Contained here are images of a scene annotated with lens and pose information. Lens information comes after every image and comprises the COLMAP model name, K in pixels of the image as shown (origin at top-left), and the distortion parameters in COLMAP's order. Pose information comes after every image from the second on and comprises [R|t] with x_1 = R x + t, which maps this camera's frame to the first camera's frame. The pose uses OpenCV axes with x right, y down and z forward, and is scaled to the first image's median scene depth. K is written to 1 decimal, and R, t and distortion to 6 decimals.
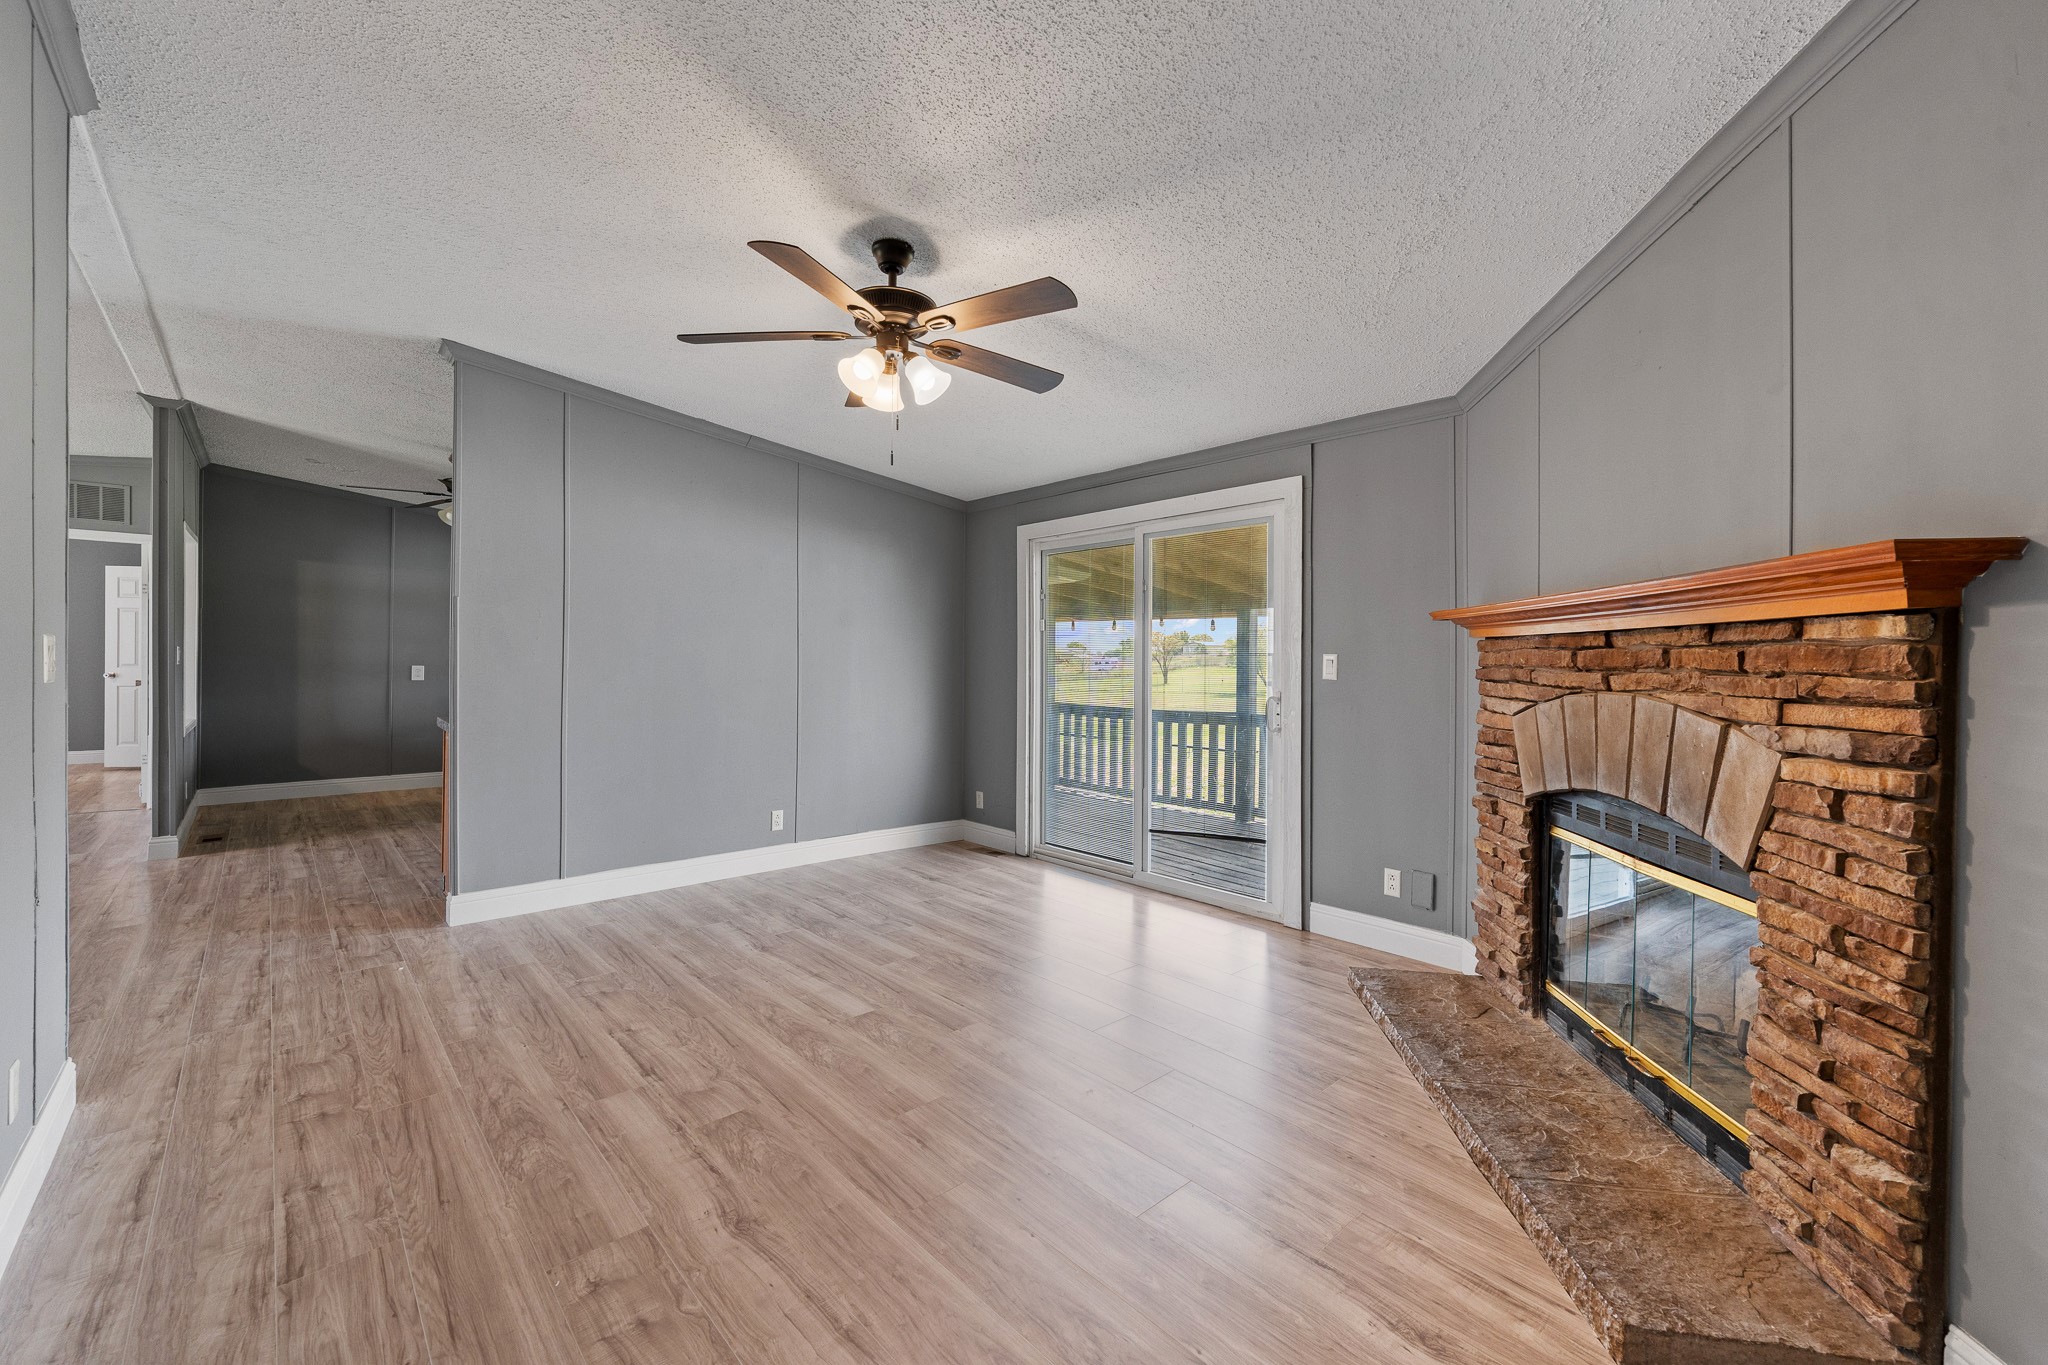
lens RADIAL K [[841.9, 0, 1037.8], [0, 841.9, 666.9], [0, 0, 1]] dist [0.000954, 0.000135]
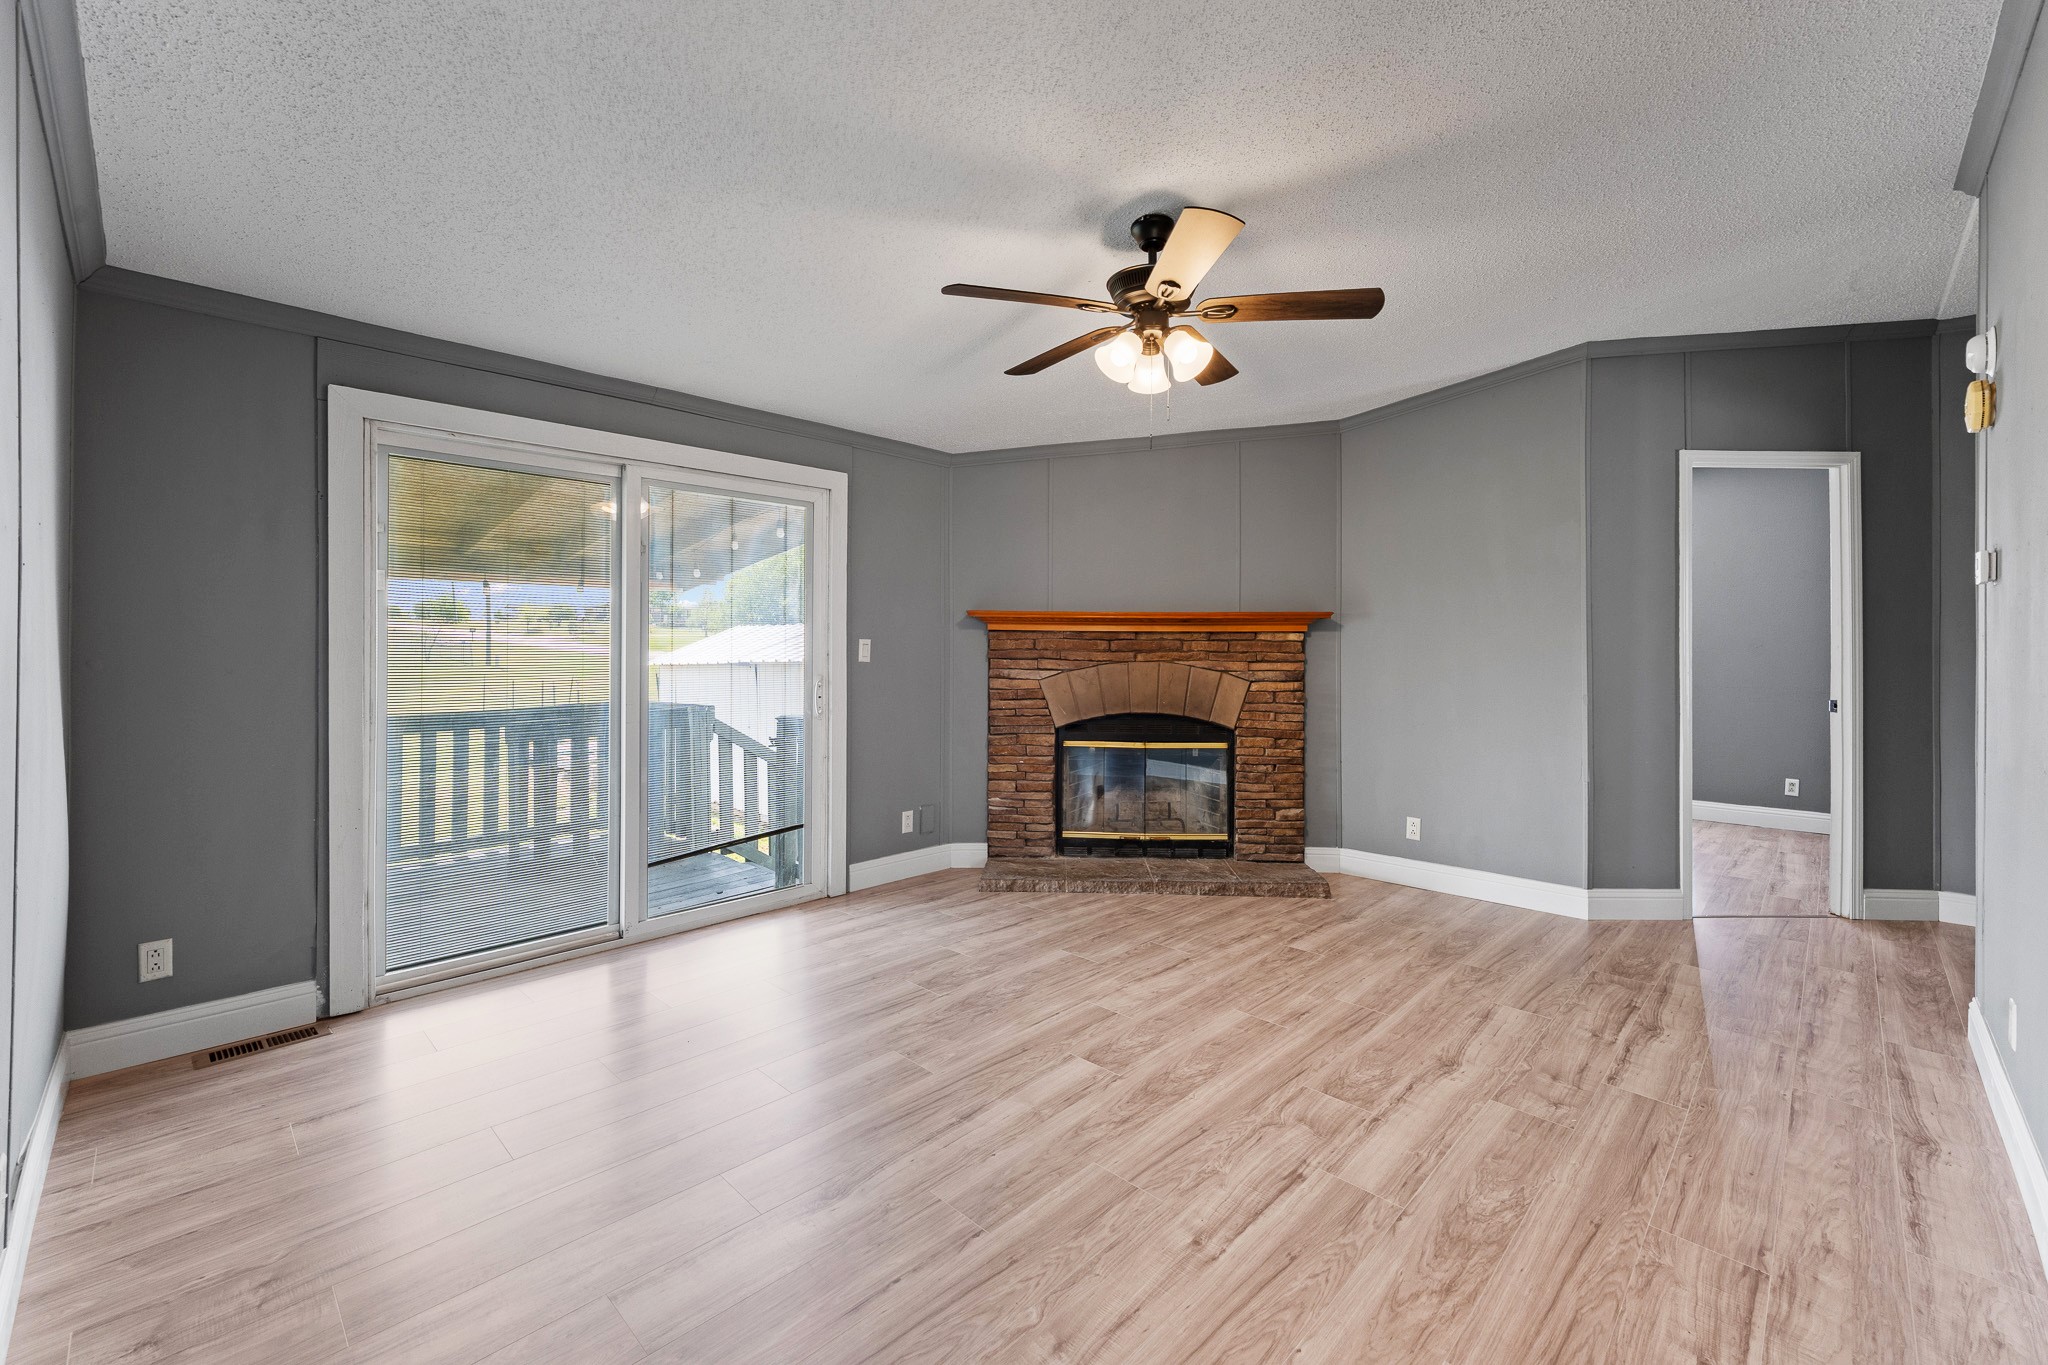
lens RADIAL K [[851.3, 0, 1033.7], [0, 851.3, 648.2], [0, 0, 1]] dist [0.001609, 0.000071]
pose [[-0.068679, -0.009132, 0.997597, -1.309785], [0.000711, 0.999957, 0.009202, -0.021744], [-0.997639, 0.001342, -0.068670, 1.376135]]
